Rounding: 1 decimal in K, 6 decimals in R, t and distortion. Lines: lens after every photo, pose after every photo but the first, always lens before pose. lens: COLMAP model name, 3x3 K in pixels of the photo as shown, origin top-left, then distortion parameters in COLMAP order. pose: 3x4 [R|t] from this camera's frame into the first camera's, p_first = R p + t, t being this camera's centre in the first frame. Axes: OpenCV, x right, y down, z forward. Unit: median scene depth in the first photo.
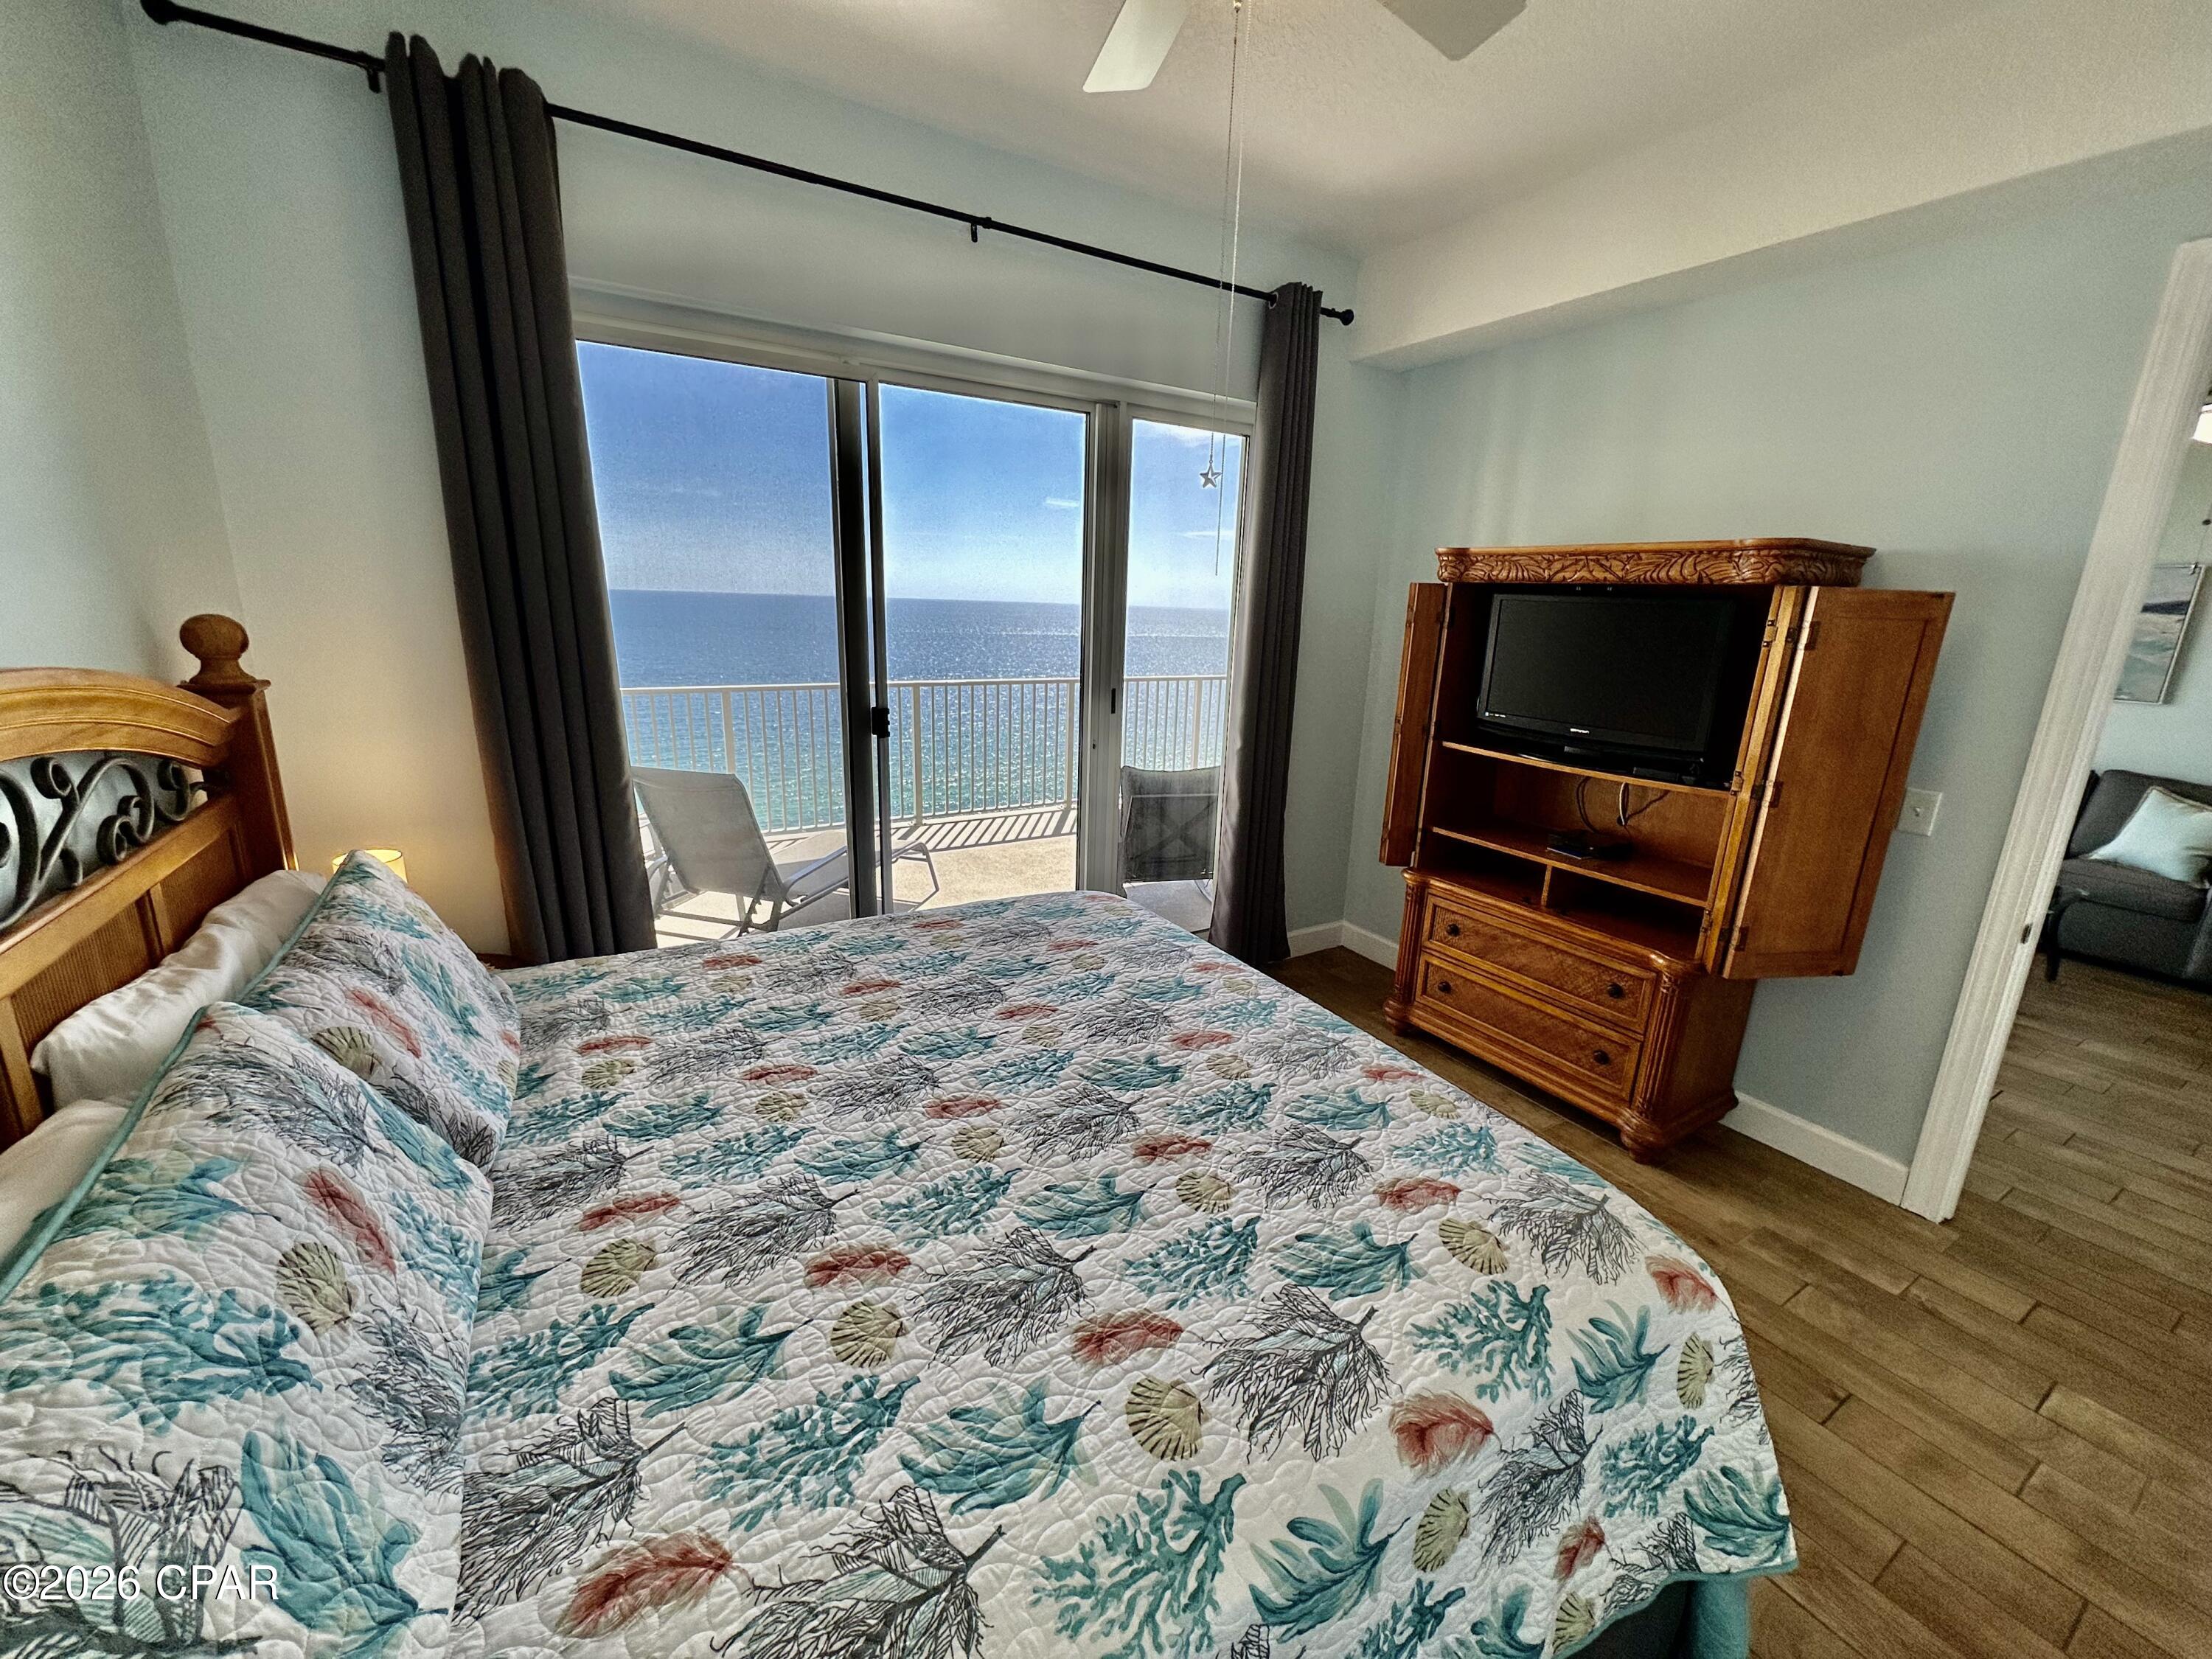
lens RADIAL K [[884.6, 0, 1115.7], [0, 884.6, 827.7], [0, 0, 1]] dist [-0.003318, 0.000207]
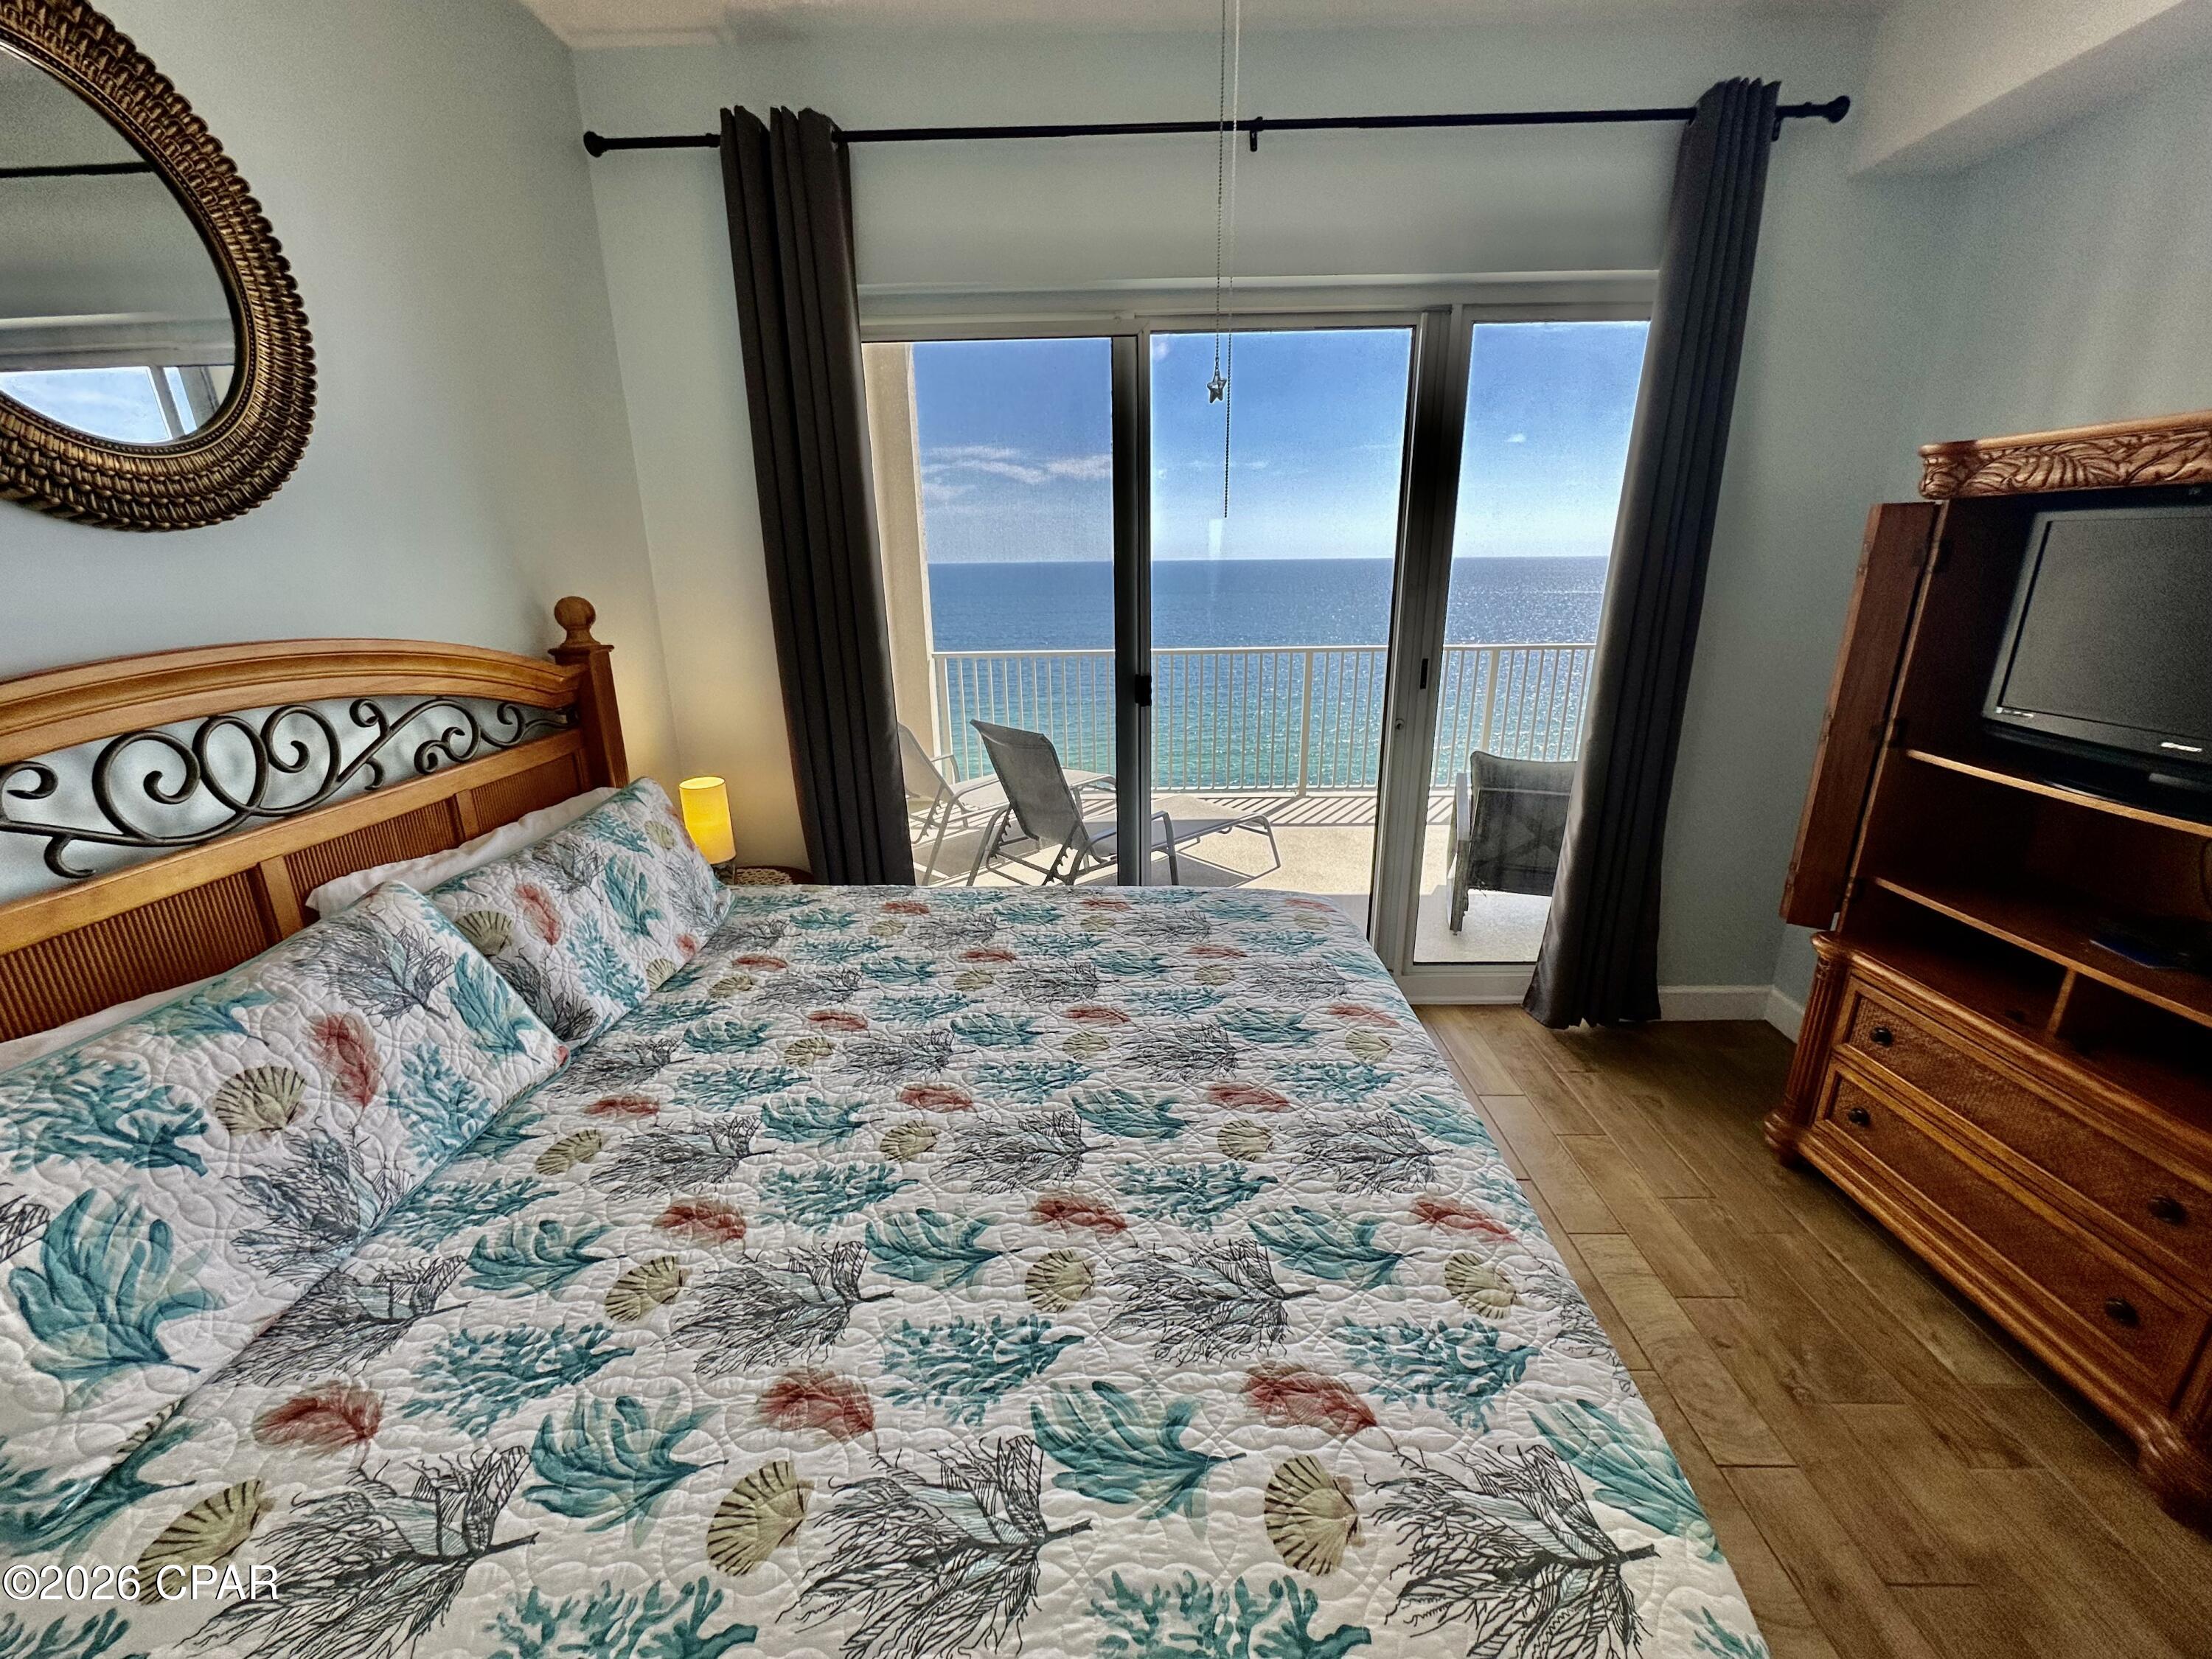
lens RADIAL K [[884.6, 0, 1101.1], [0, 884.6, 829.1], [0, 0, 1]] dist [-0.003318, 0.000207]
pose [[0.843353, 0.115768, -0.524741, 0.383923], [-0.093743, 0.993240, 0.068465, -0.049292], [0.529120, -0.008549, 0.848504, 0.241175]]
